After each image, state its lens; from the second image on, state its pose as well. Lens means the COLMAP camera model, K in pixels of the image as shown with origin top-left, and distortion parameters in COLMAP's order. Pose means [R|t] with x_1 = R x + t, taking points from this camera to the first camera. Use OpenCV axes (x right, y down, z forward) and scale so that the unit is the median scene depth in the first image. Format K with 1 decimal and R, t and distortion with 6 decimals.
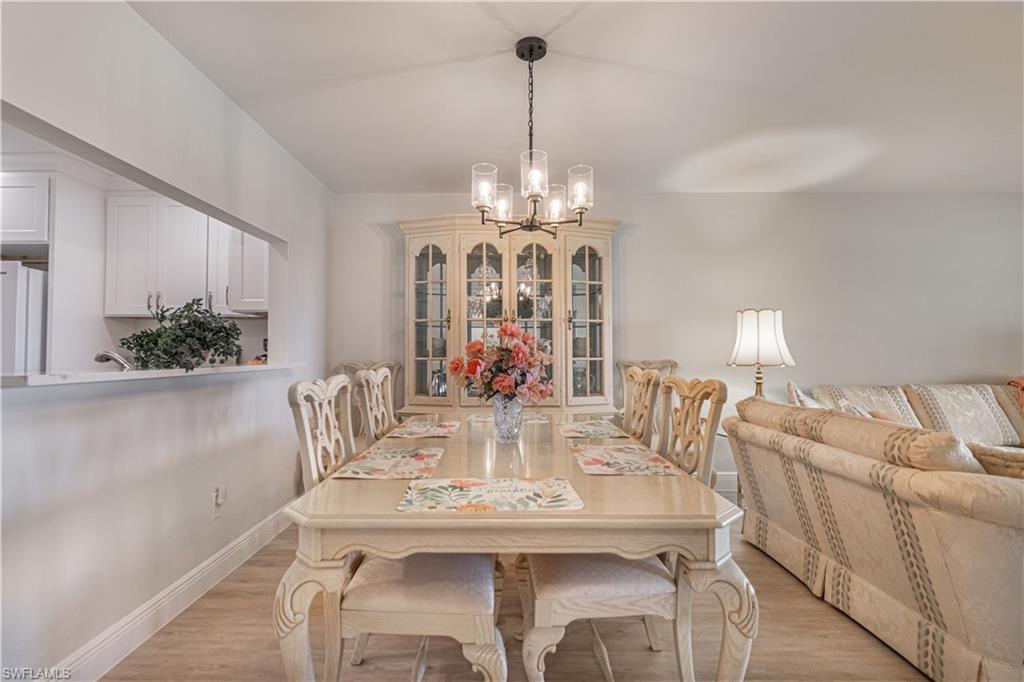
lens RADIAL K [[482.0, 0, 508.2], [0, 482.0, 339.2], [0, 0, 1]] dist [0.003122, 0.000548]
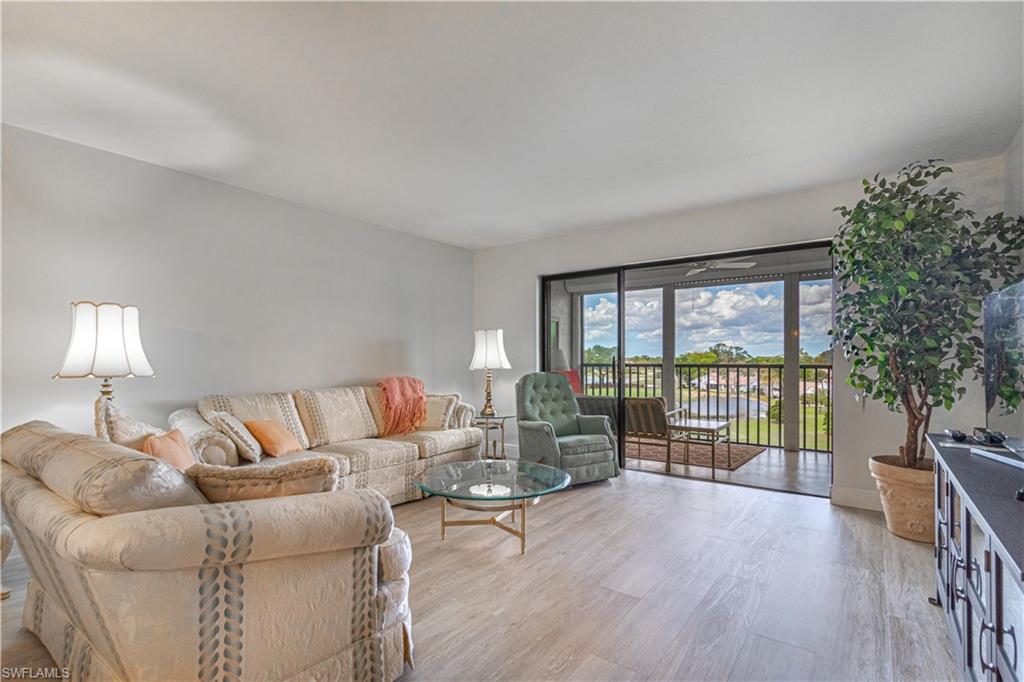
lens RADIAL K [[482.0, 0, 513.6], [0, 482.0, 349.0], [0, 0, 1]] dist [0.003122, 0.000548]
pose [[0.594609, 0.016732, 0.803841, 0.284805], [-0.023291, 0.999722, -0.003581, -0.001549], [-0.803678, -0.016593, 0.594833, 0.015680]]
